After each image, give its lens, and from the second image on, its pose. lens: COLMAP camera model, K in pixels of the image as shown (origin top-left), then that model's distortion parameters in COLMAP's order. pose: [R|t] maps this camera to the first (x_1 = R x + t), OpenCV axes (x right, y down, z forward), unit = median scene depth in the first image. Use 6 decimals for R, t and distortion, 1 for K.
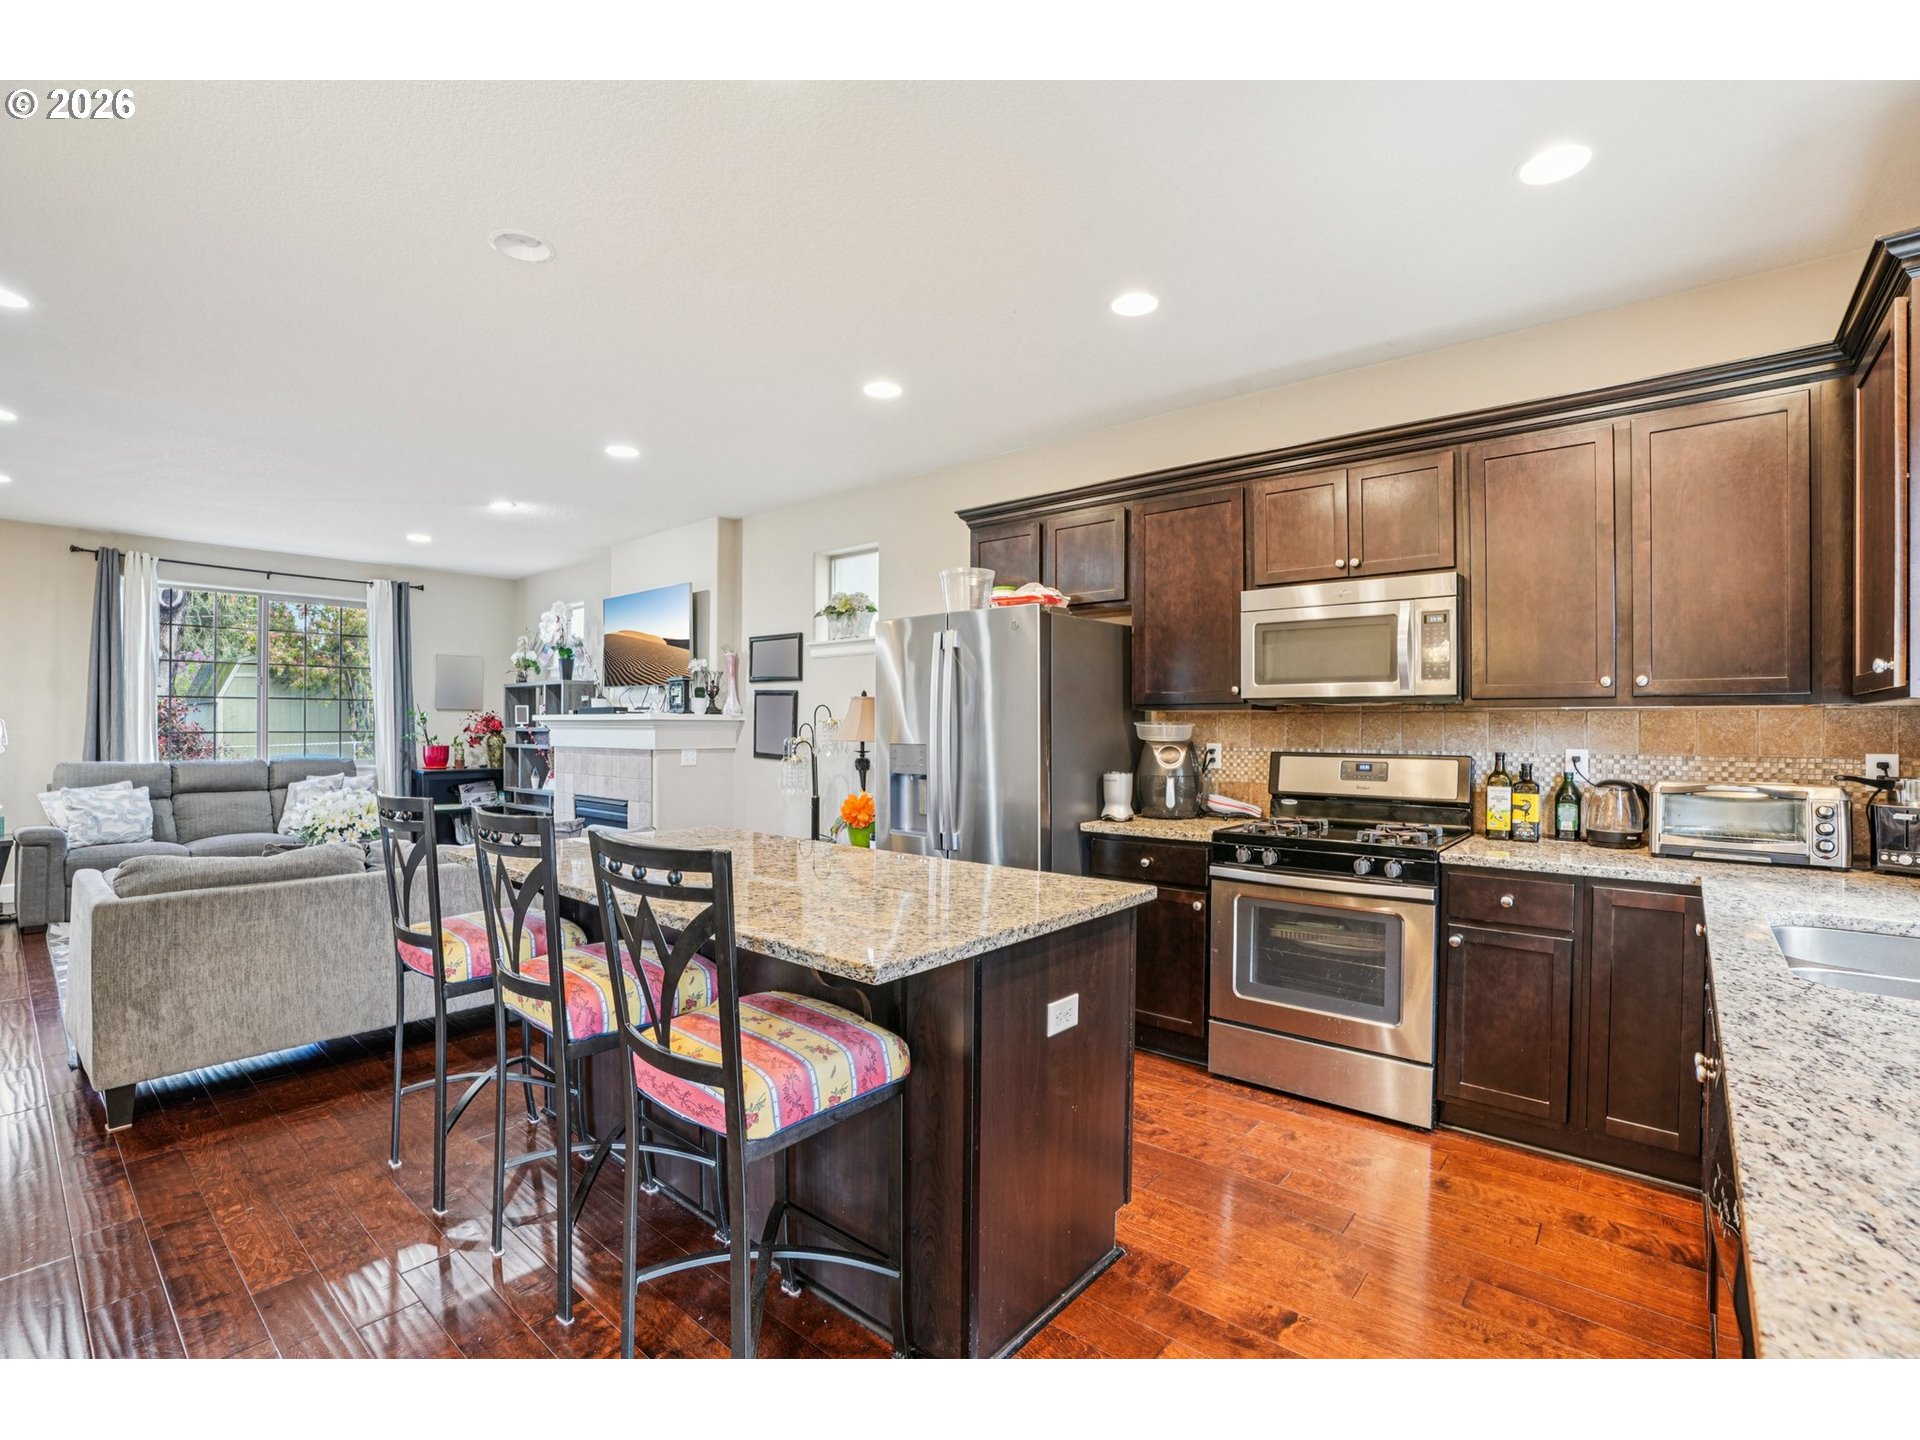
lens RADIAL K [[888.5, 0, 960.2], [0, 888.5, 720.7], [0, 0, 1]] dist [-0.052123, 0.020980]
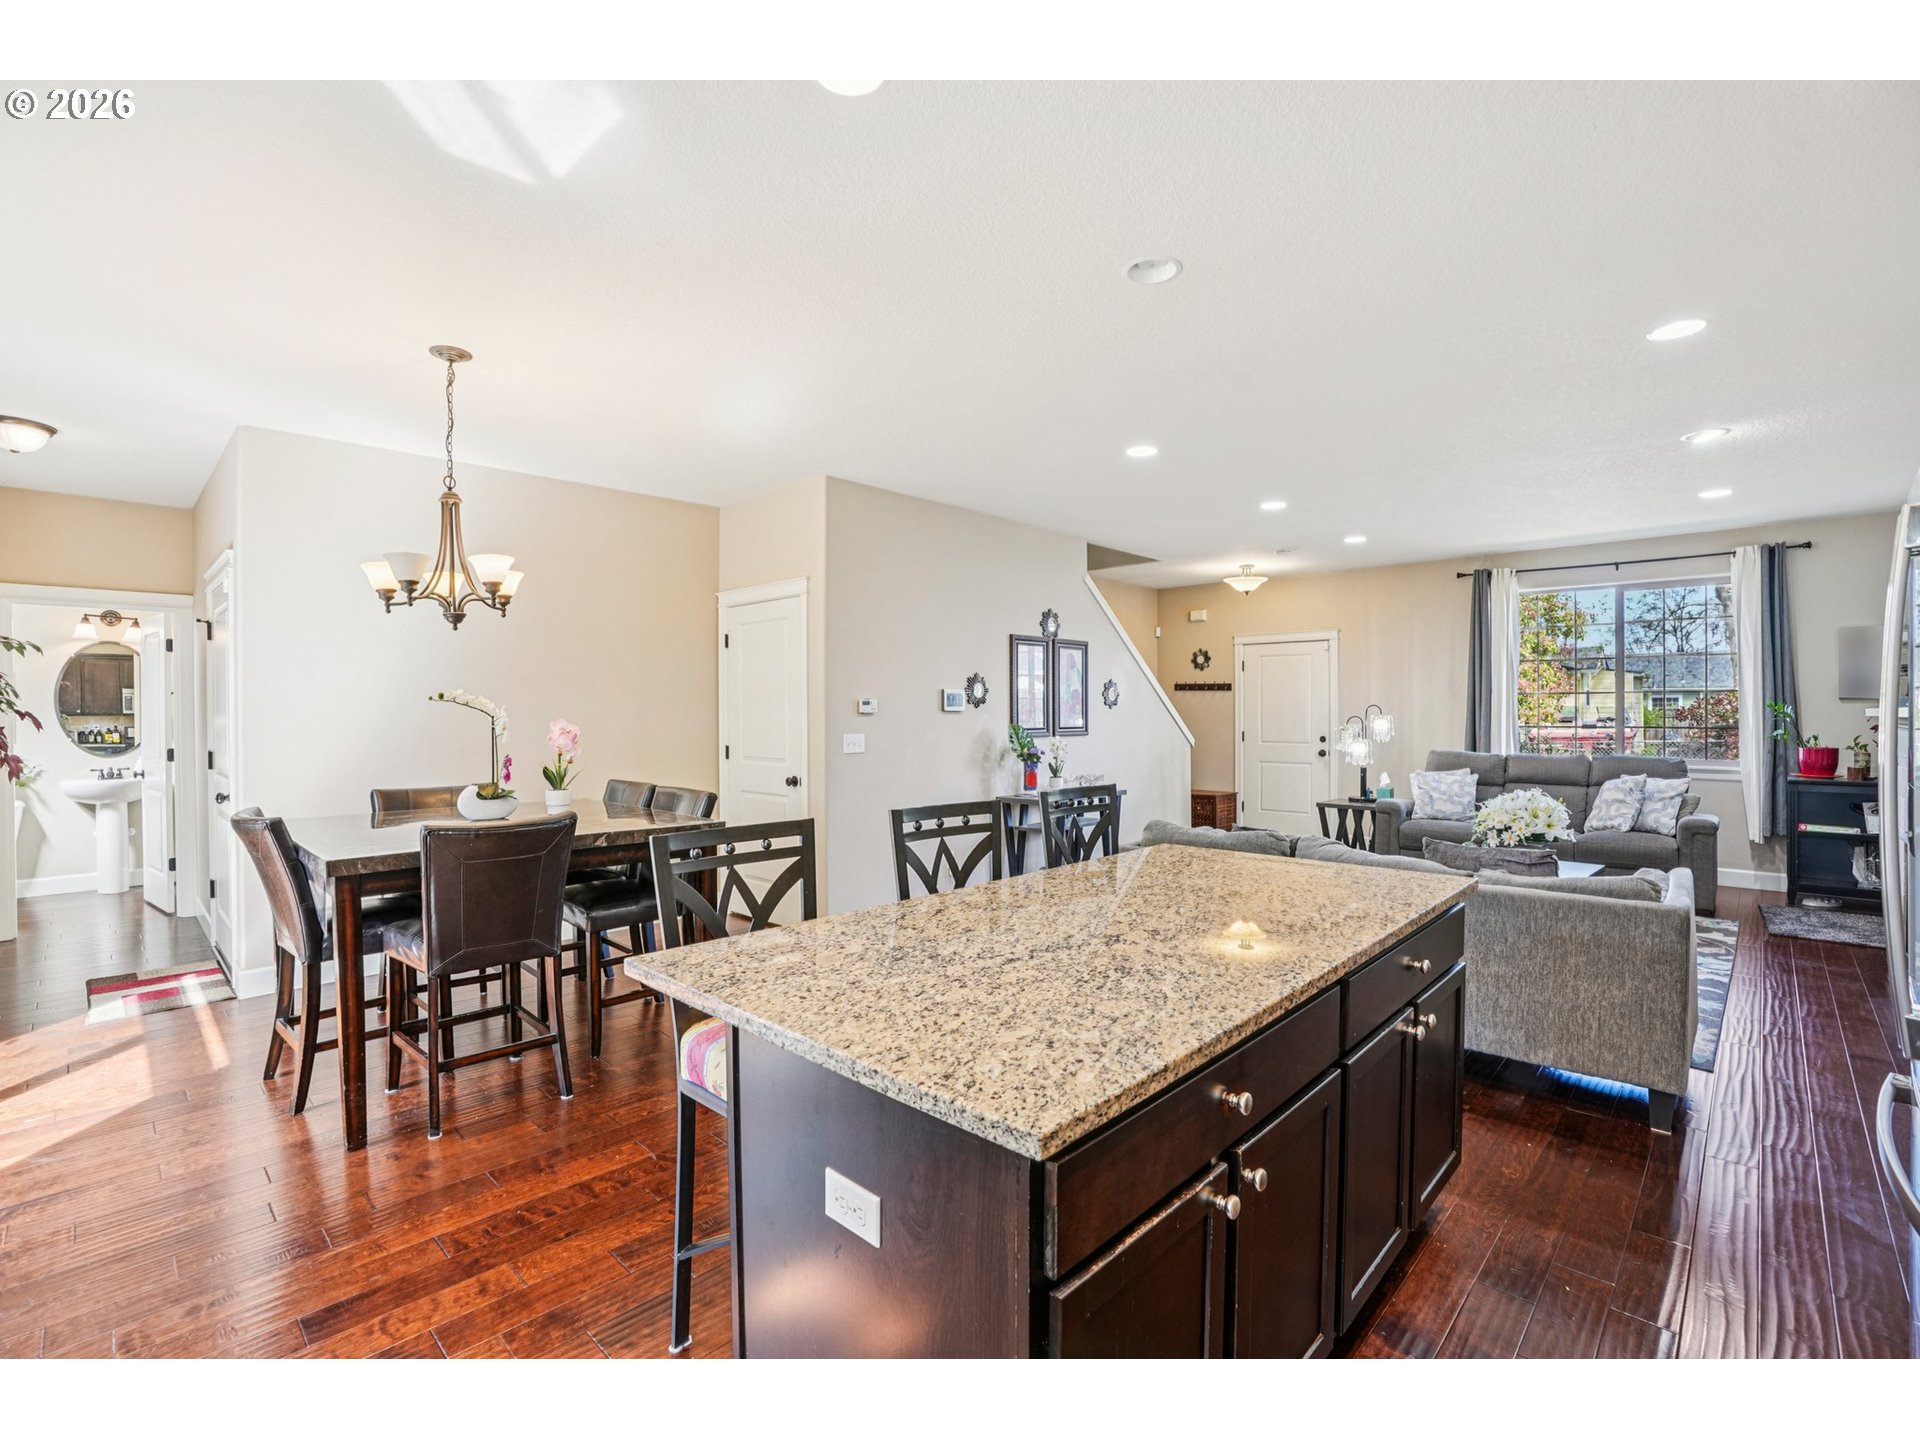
lens RADIAL K [[888.5, 0, 960.2], [0, 888.5, 720.7], [0, 0, 1]] dist [-0.052123, 0.020980]
pose [[-0.051158, 0.009003, -0.998650, 0.433060], [0.008166, 0.999930, 0.008596, -0.017798], [0.998657, -0.007716, -0.051228, 0.633849]]
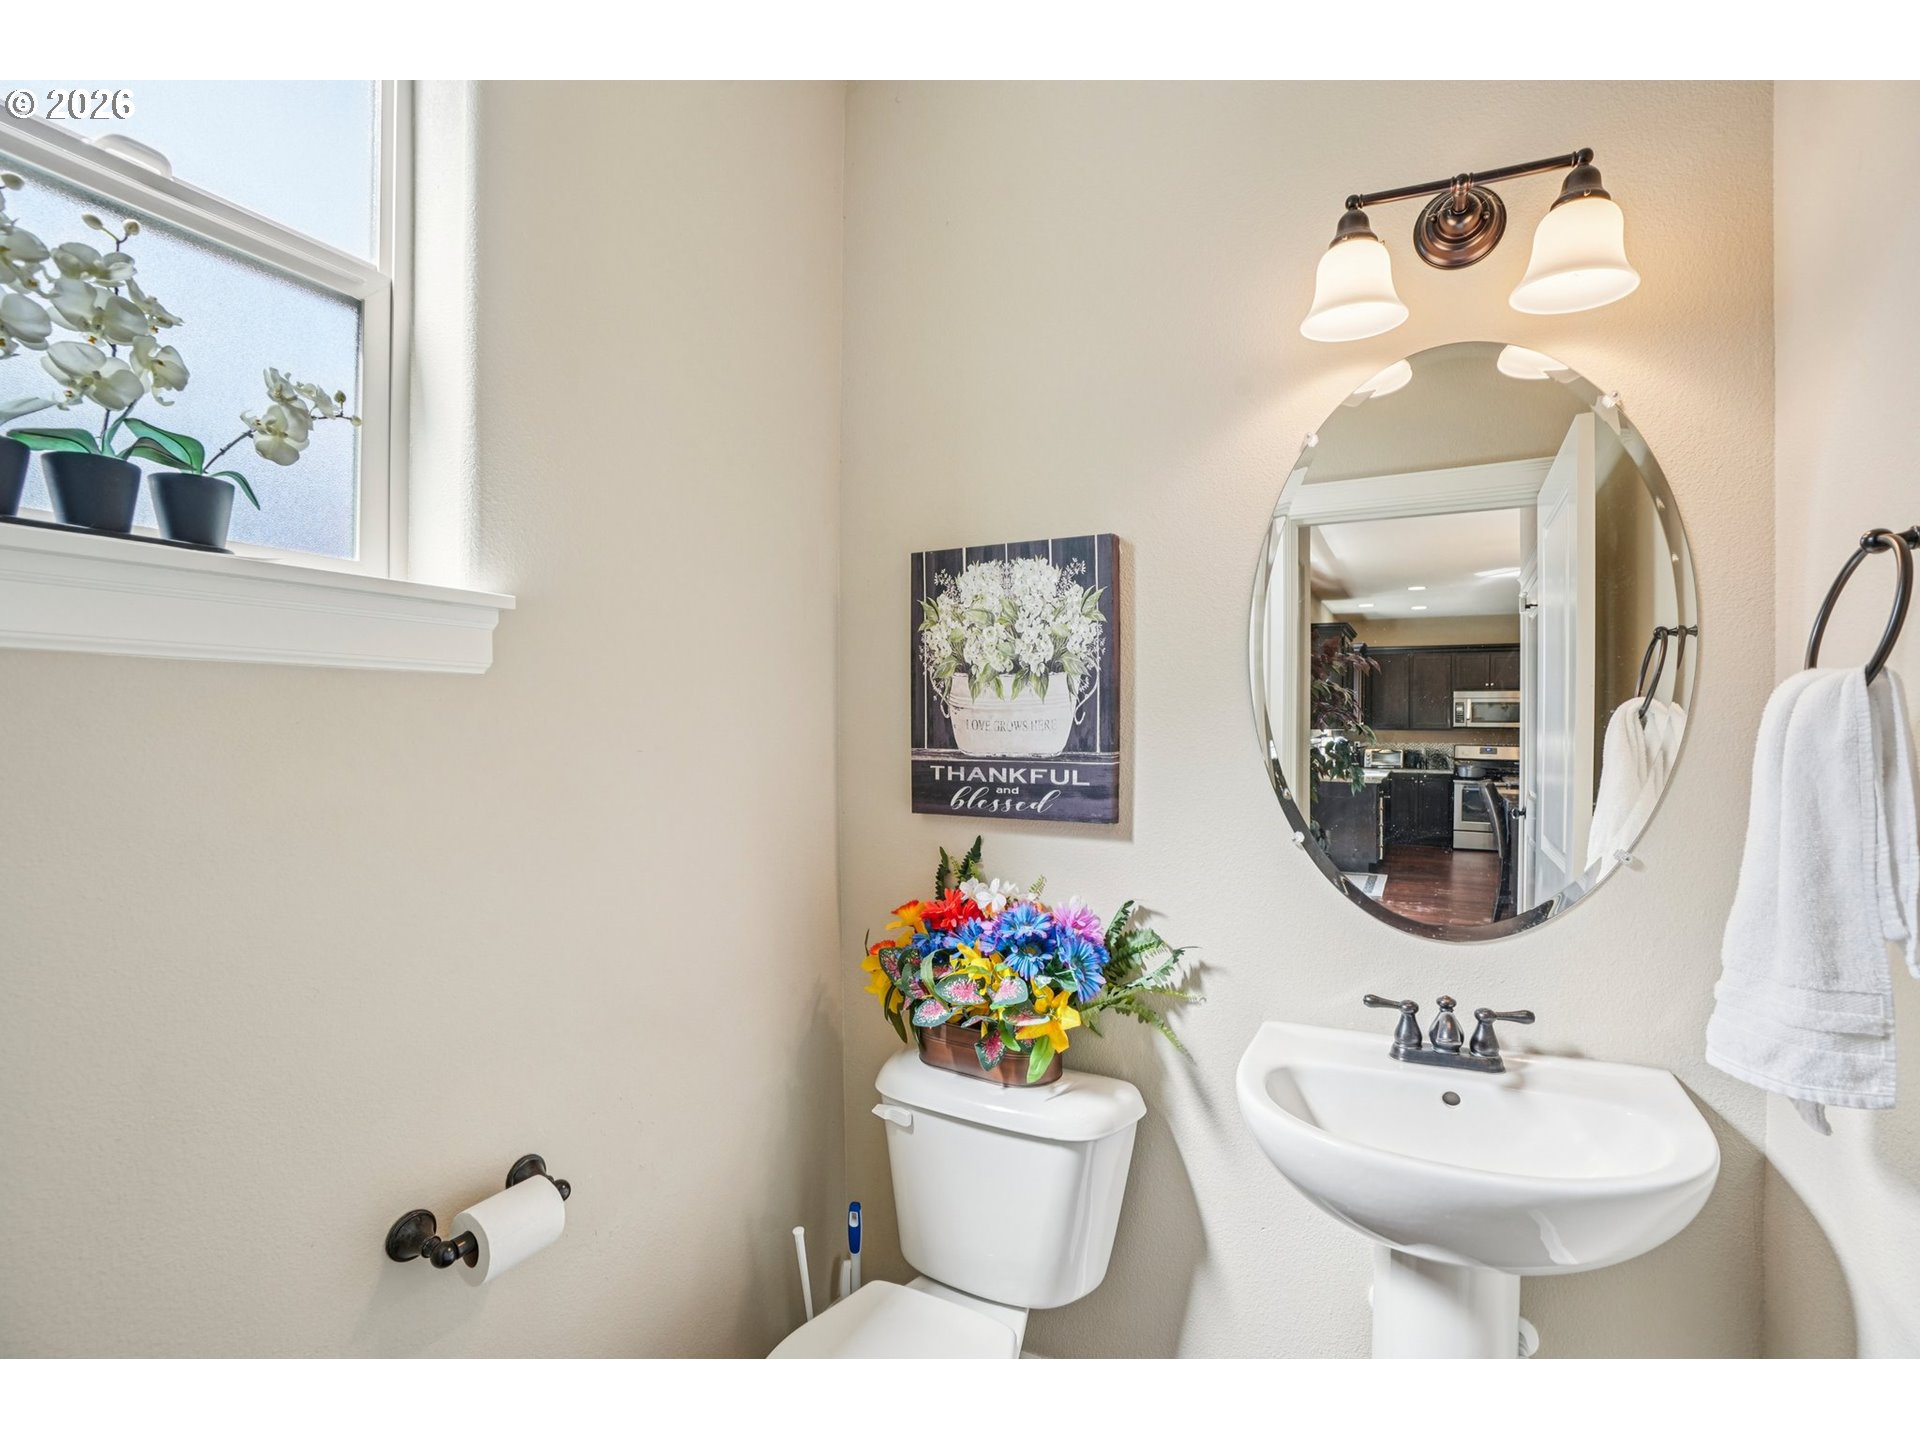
lens RADIAL K [[877.7, 0, 936.2], [0, 877.7, 727.8], [0, 0, 1]] dist [-0.048267, -0.001299]
pose [[-0.976340, -0.011017, -0.215962, -1.109156], [-0.011768, 0.999928, 0.002190, -0.029152], [0.215922, 0.004680, -0.976399, -1.064966]]
